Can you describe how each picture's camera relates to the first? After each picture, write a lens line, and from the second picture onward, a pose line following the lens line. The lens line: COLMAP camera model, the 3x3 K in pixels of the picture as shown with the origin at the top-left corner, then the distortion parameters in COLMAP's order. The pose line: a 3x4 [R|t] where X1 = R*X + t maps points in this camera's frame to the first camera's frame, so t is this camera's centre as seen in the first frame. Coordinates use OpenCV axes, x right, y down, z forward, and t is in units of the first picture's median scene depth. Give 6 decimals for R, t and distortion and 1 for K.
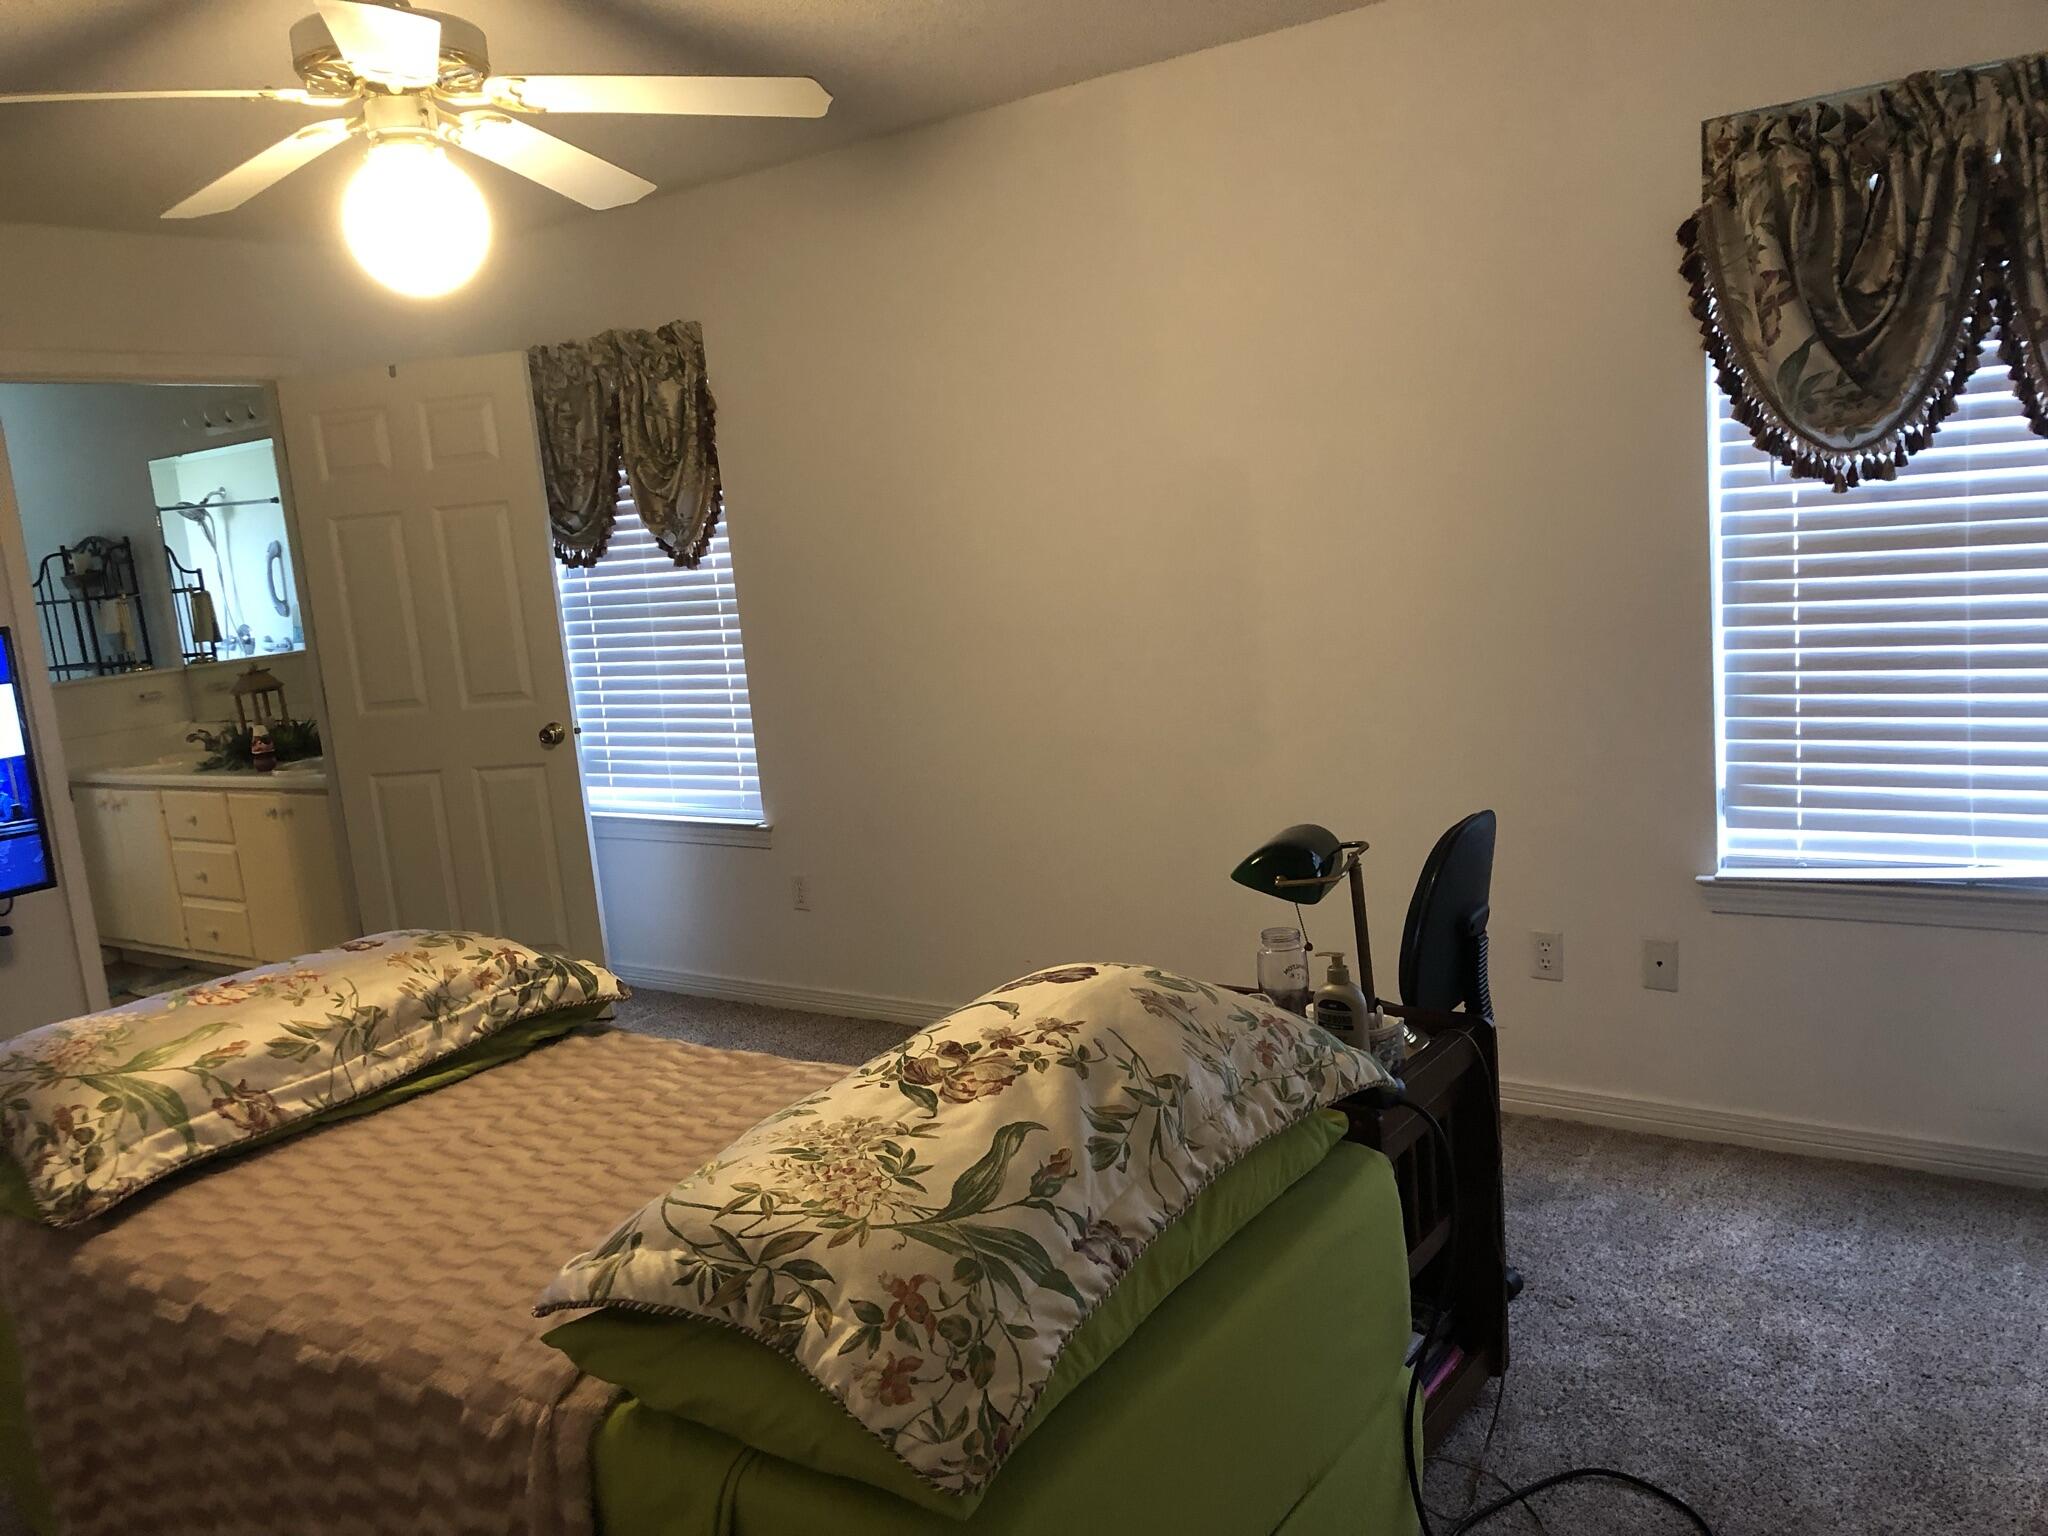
lens RADIAL K [[1660.9, 0, 1024.0], [0, 1660.9, 768.0], [0, 0, 1]] dist [0.173292, -0.413688]
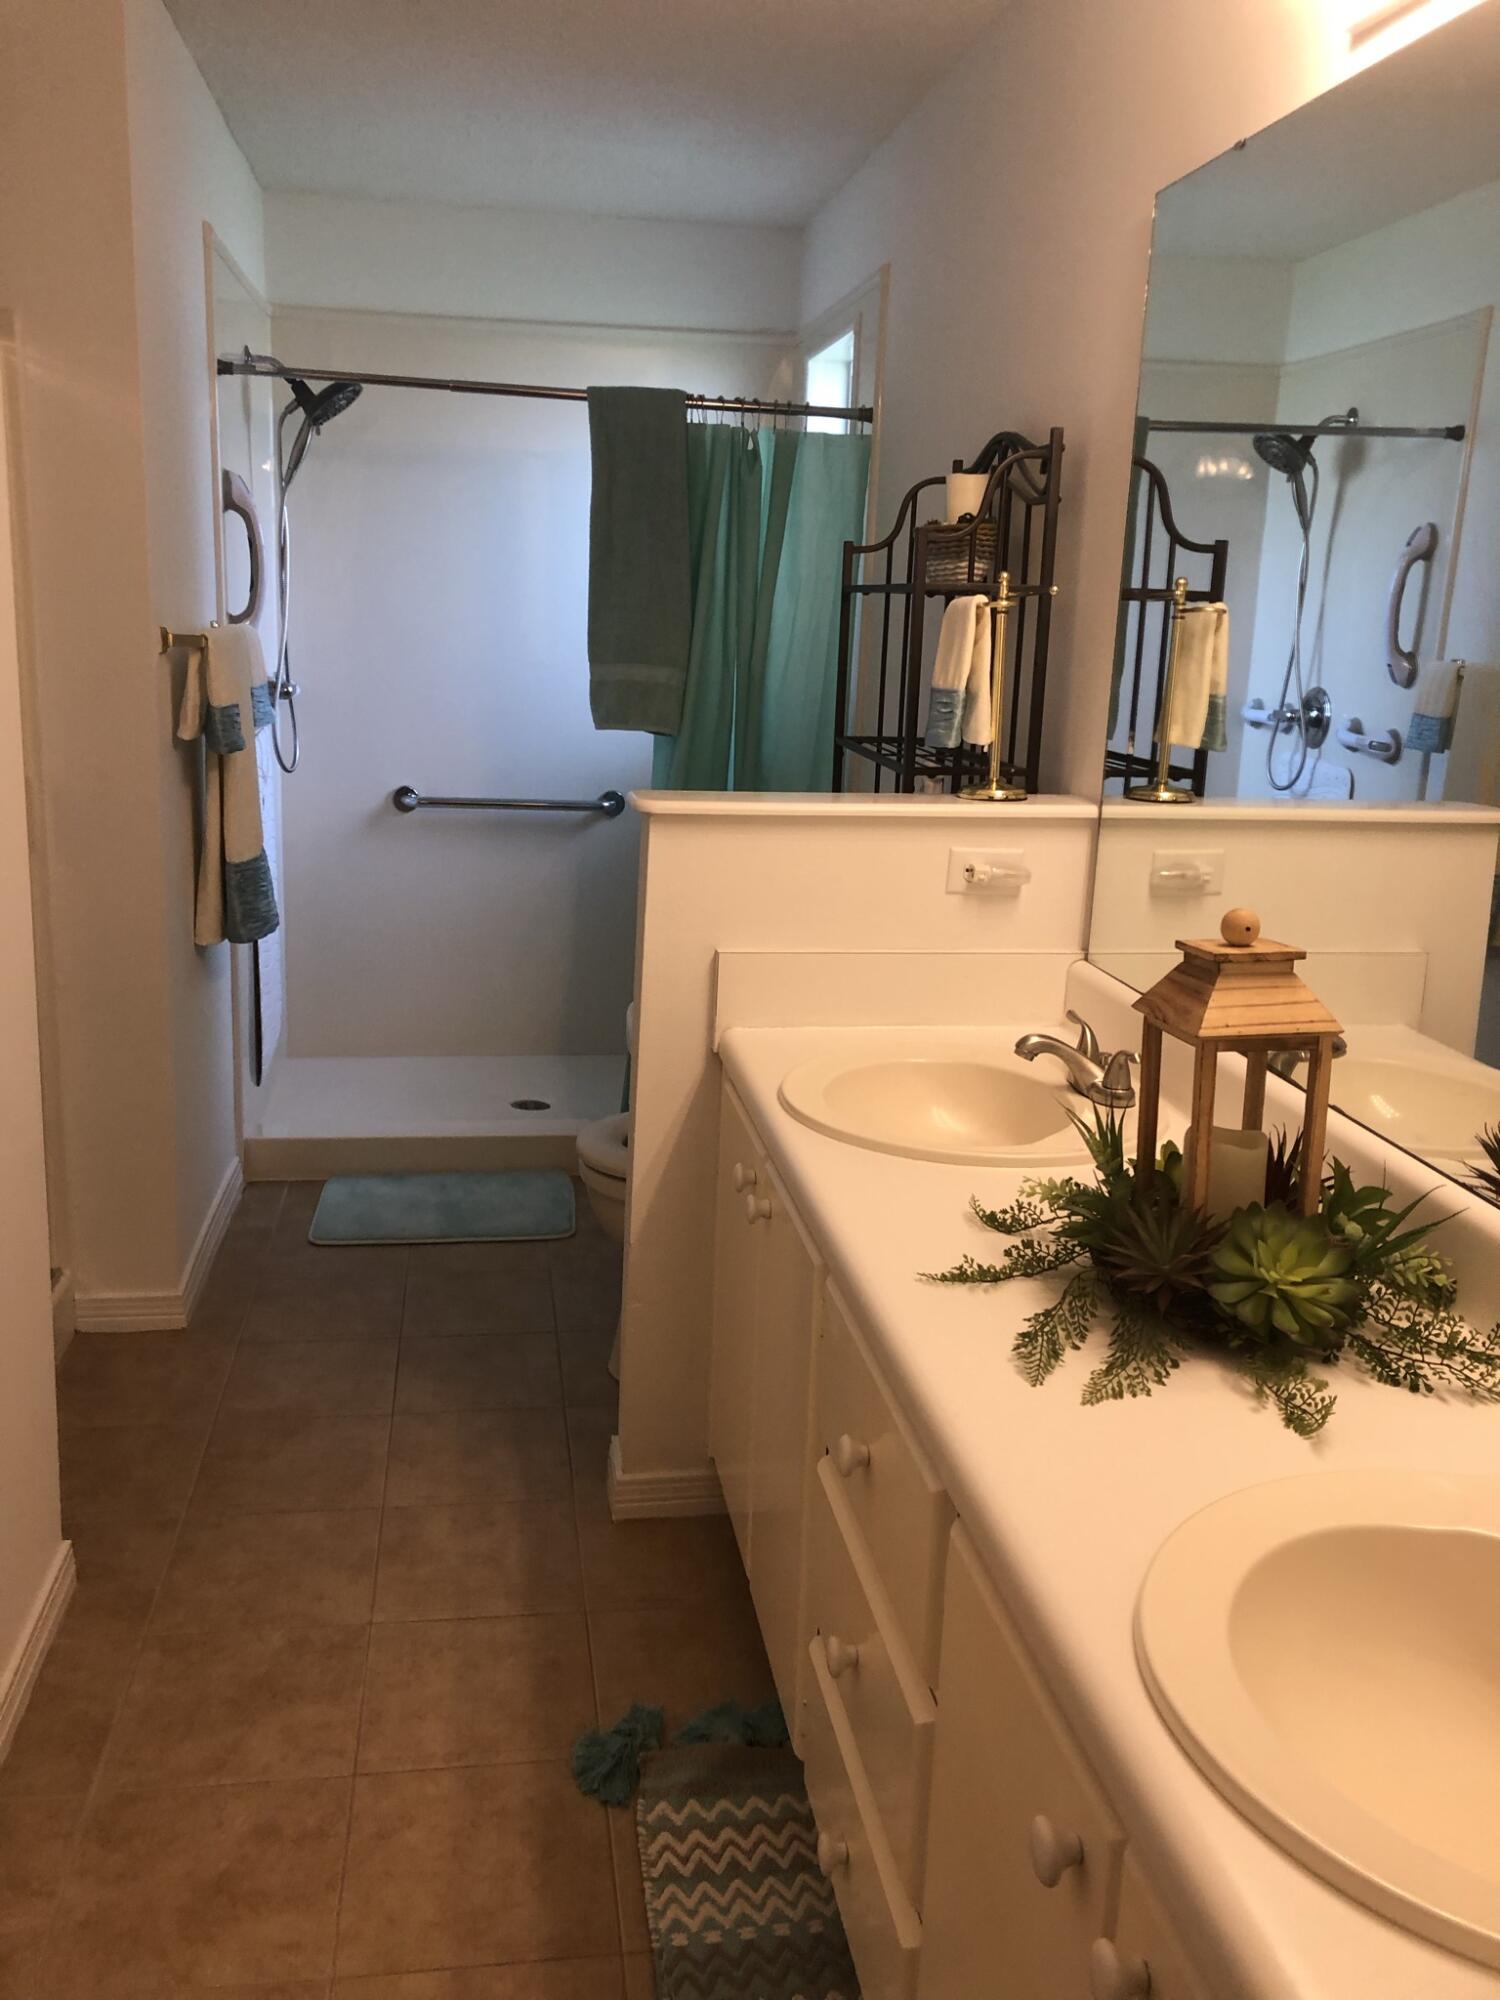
lens RADIAL K [[1622.0, 0, 710.8], [0, 1622.0, 999.7], [0, 0, 1]] dist [0.173292, -0.413688]
pose [[0.691878, 0.285772, -0.663053, -0.241764], [-0.209484, 0.958288, 0.194425, -0.055930], [0.690957, 0.004381, 0.722883, 0.537254]]
